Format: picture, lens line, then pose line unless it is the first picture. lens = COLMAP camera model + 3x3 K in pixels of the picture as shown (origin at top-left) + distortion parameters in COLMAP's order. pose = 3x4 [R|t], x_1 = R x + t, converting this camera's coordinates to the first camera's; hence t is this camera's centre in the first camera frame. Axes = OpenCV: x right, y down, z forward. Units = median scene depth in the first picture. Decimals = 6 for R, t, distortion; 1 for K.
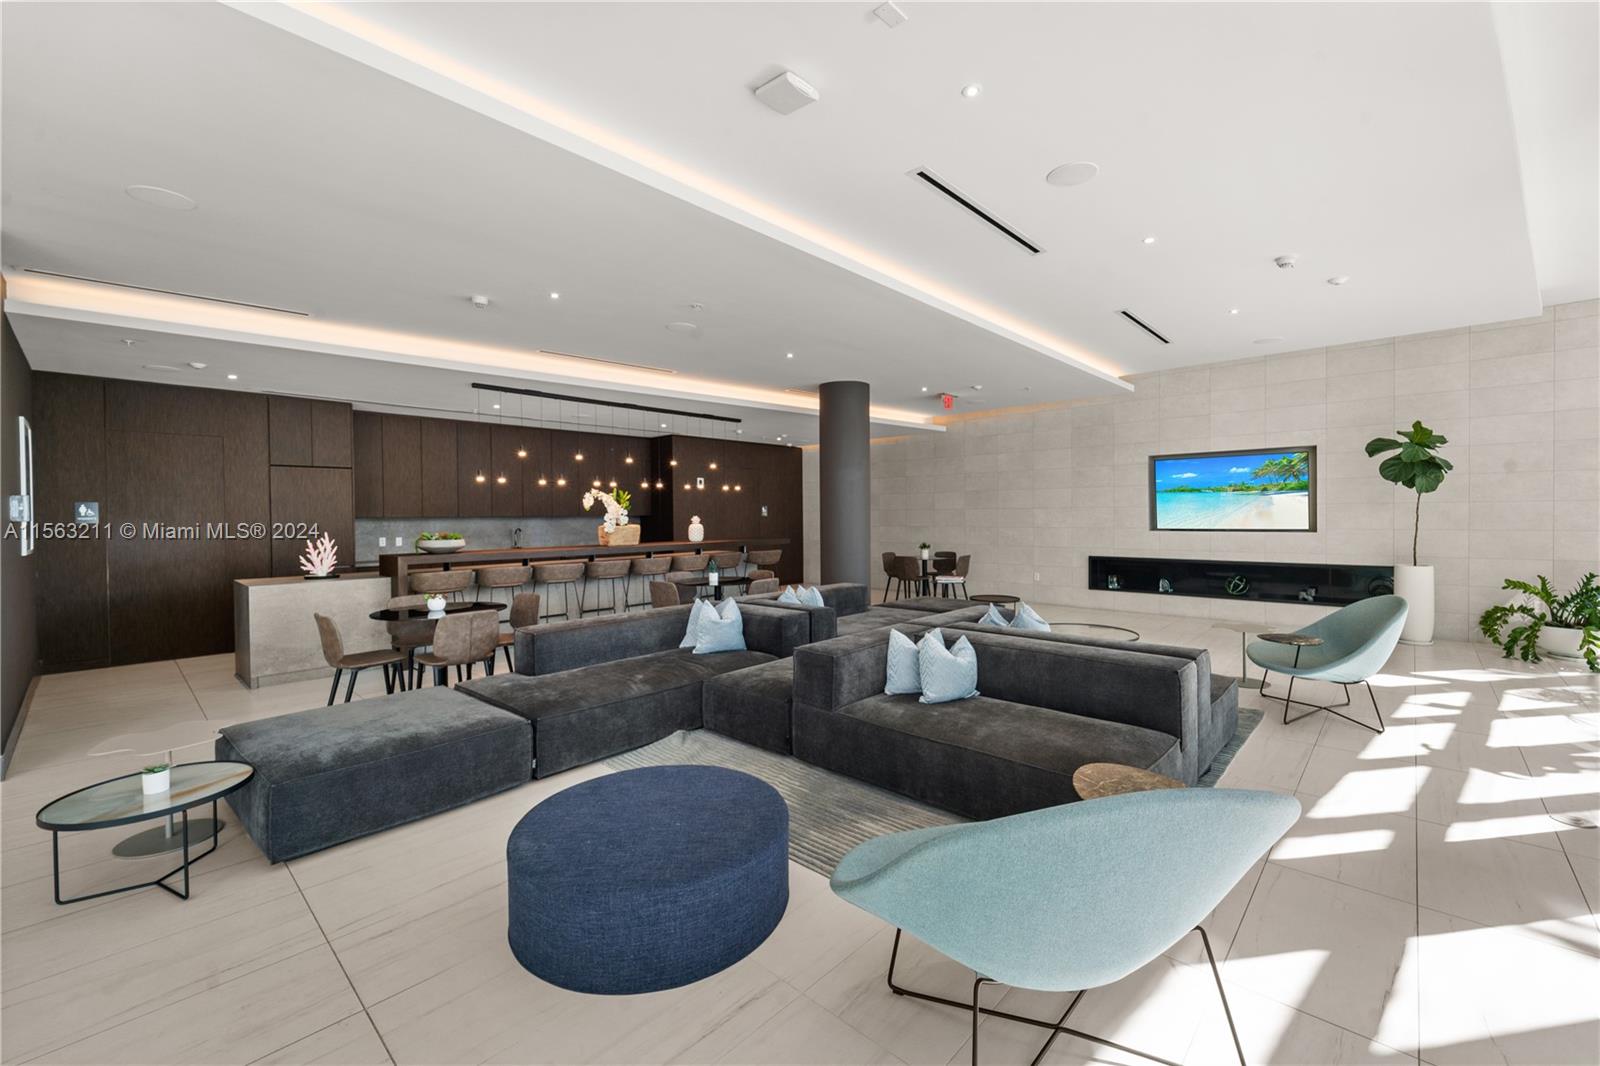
lens RADIAL K [[655.5, 0, 800.8], [0, 655.5, 527.1], [0, 0, 1]] dist [-0.001269, -0.000467]
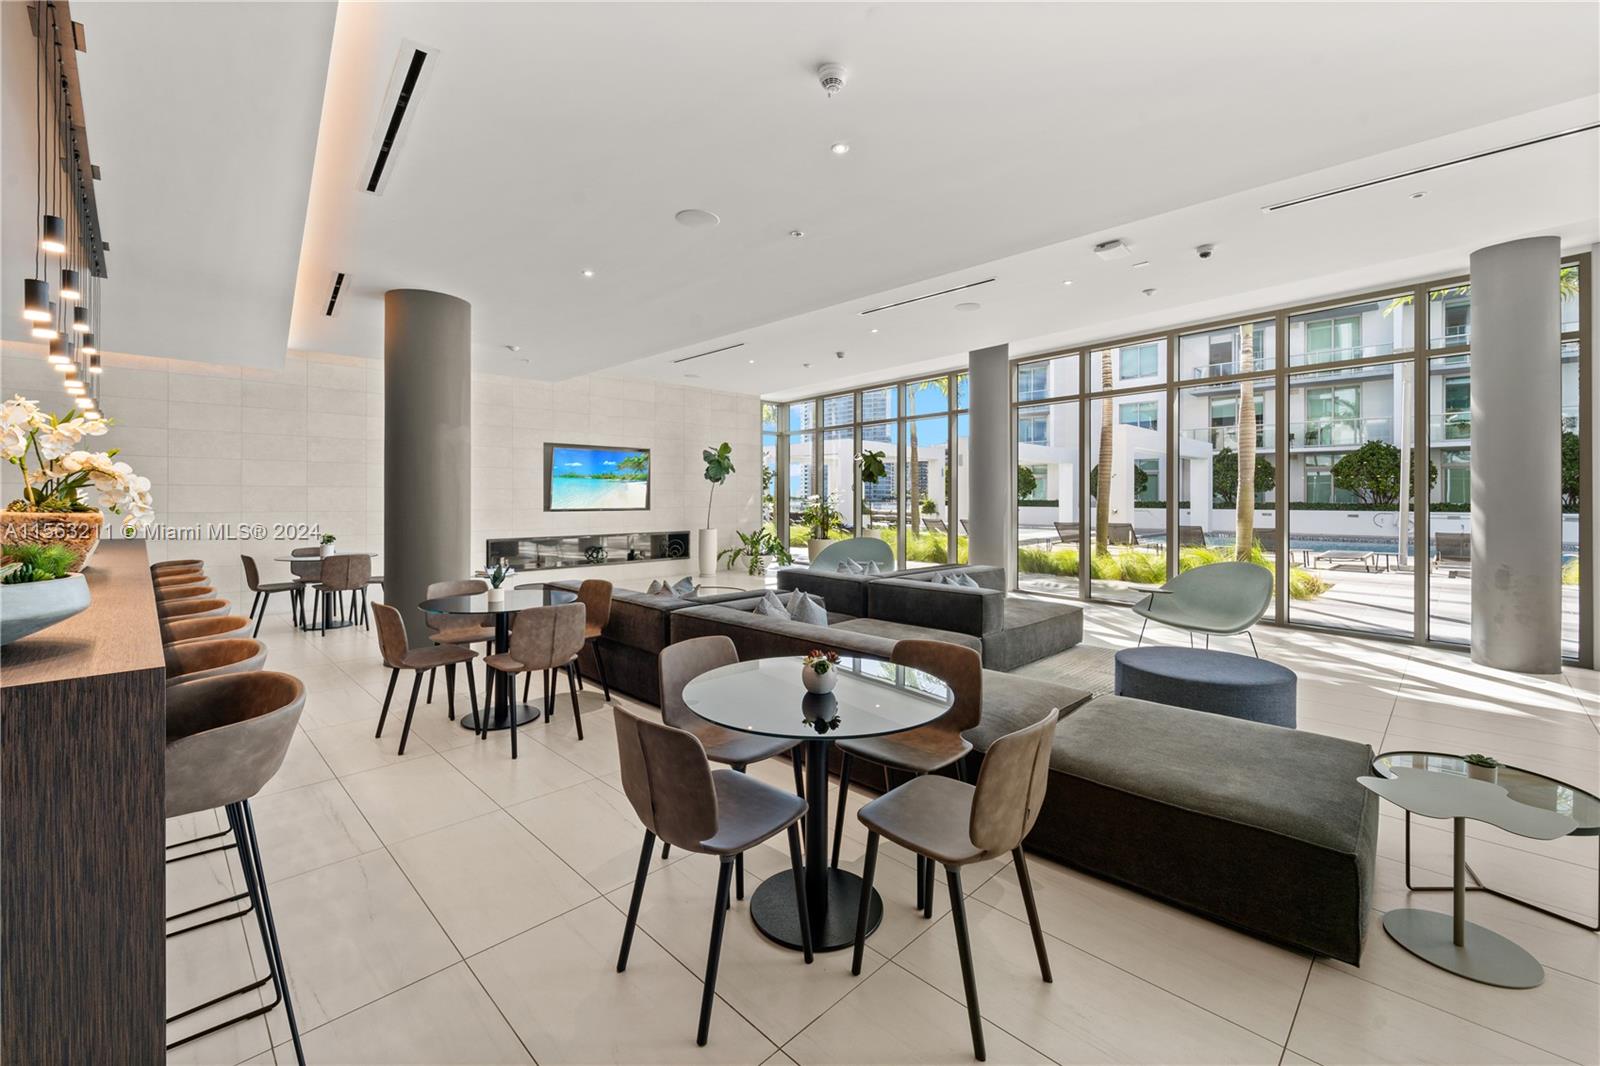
lens RADIAL K [[655.5, 0, 808.3], [0, 655.5, 497.2], [0, 0, 1]] dist [-0.001269, -0.000467]
pose [[0.033371, 0.009833, 0.999395, -0.670079], [0.015825, 0.999821, -0.010365, 0.000239], [-0.999318, 0.016161, 0.033210, 0.662737]]
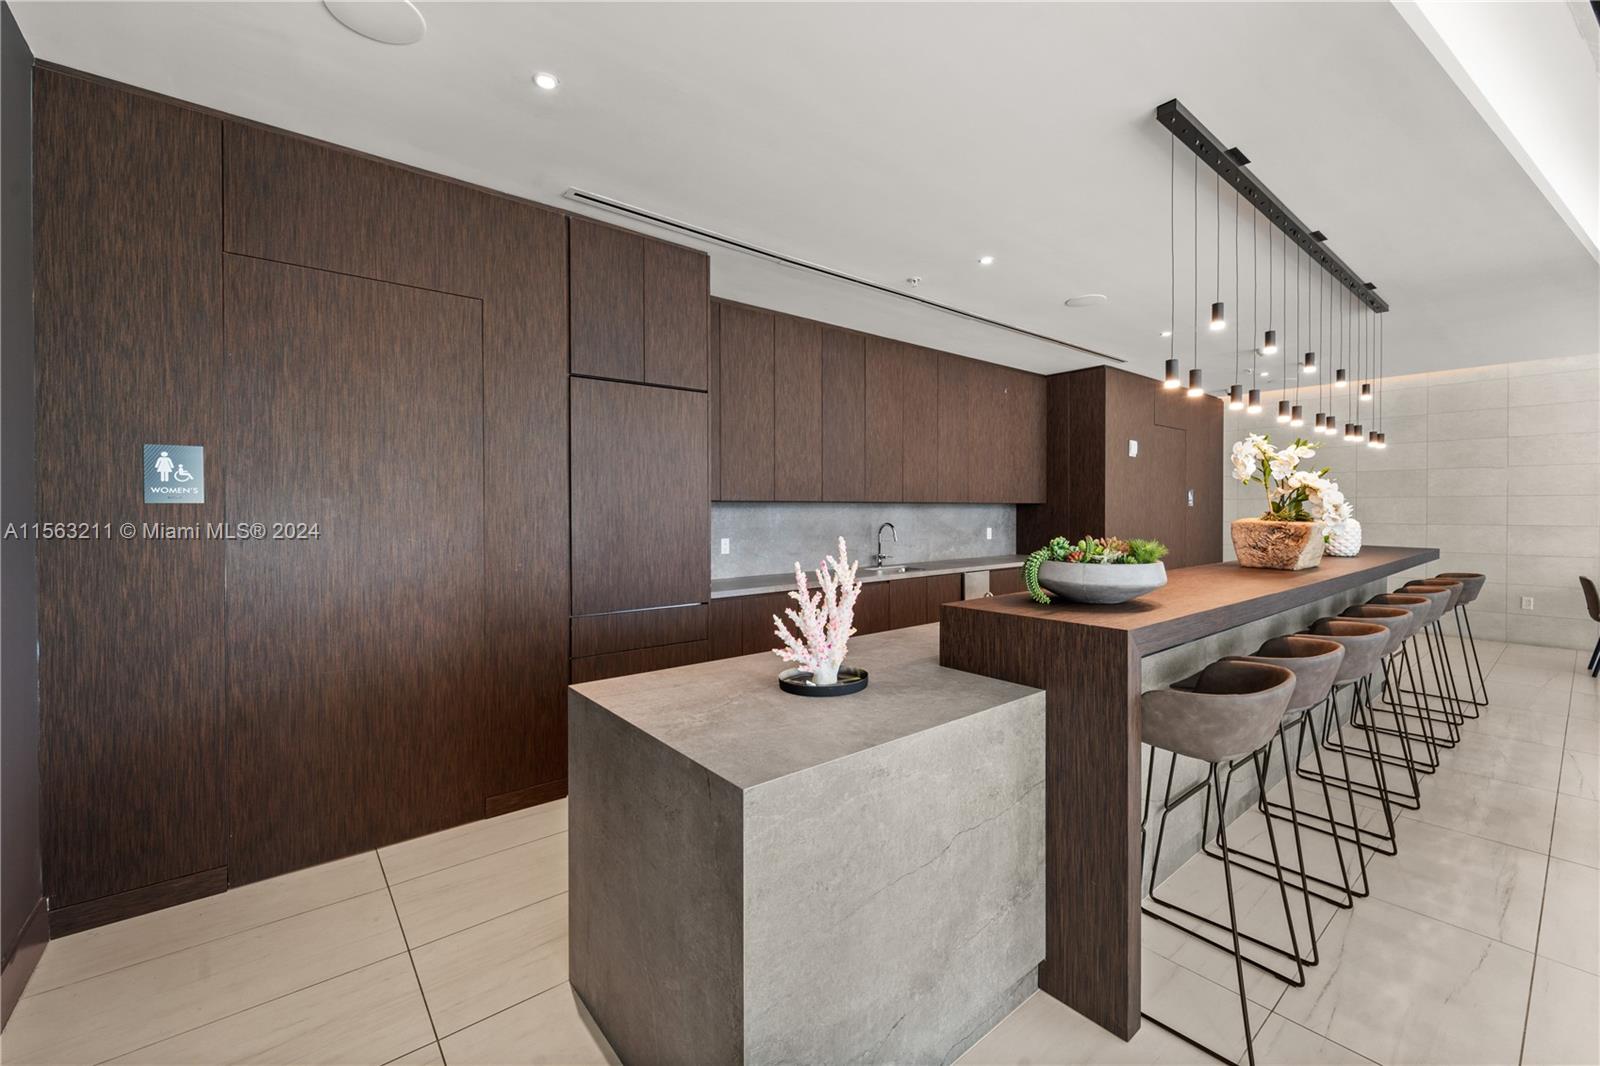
lens RADIAL K [[655.5, 0, 802.4], [0, 655.5, 518.8], [0, 0, 1]] dist [-0.001269, -0.000467]
pose [[0.990409, 0.009819, -0.137818, -0.649789], [-0.010220, 0.999945, -0.002199, 0.000476], [0.137789, 0.003586, 0.990455, 0.642959]]
